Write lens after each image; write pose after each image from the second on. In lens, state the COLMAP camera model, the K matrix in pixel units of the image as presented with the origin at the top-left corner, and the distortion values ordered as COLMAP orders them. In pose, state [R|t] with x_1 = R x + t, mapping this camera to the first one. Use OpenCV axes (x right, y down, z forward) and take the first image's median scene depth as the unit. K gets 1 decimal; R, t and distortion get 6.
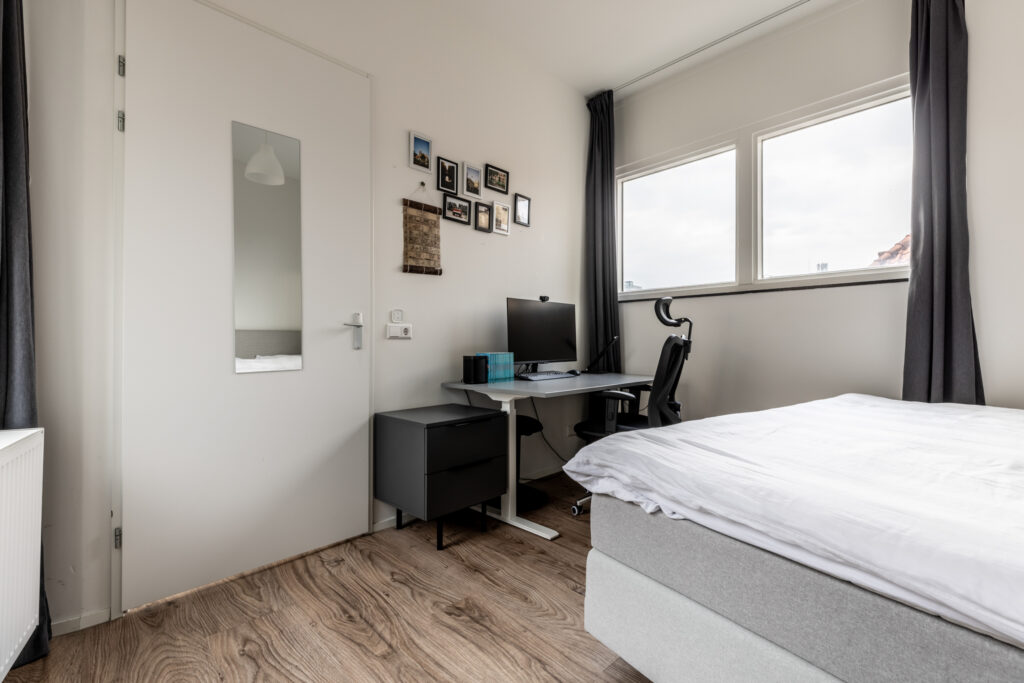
lens RADIAL K [[446.7, 0, 520.2], [0, 446.7, 339.7], [0, 0, 1]] dist [0.001633, 0.000095]
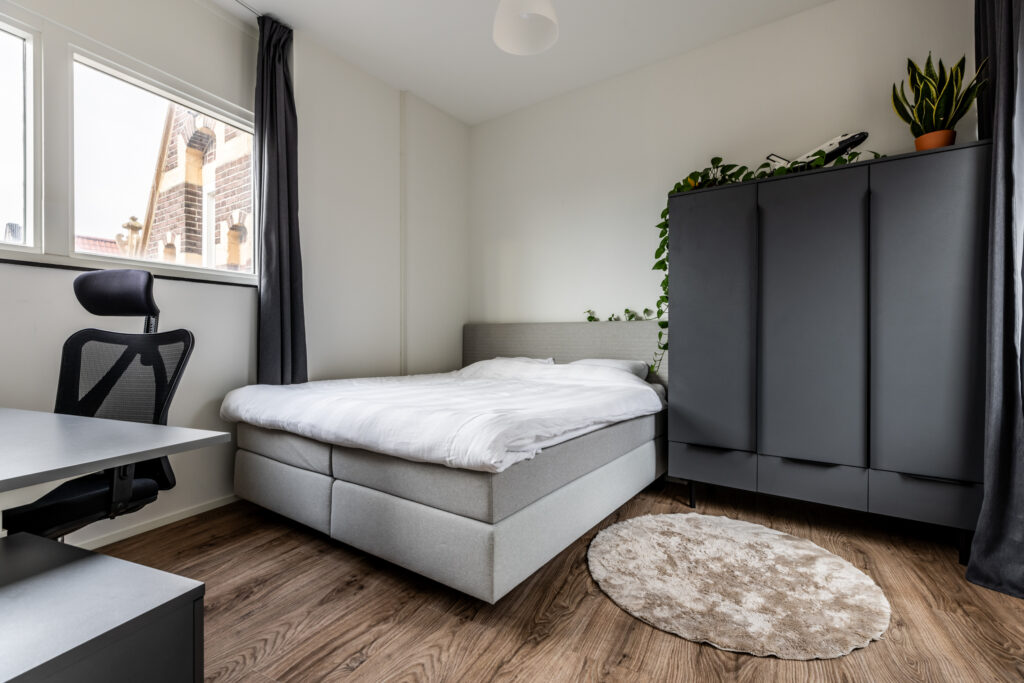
lens RADIAL K [[446.7, 0, 519.9], [0, 446.7, 342.4], [0, 0, 1]] dist [0.001633, 0.000095]
pose [[-0.345874, -0.007355, 0.938252, -0.547261], [-0.001344, 0.999972, 0.007344, 0.005790], [-0.938280, 0.001279, -0.345875, 0.809622]]
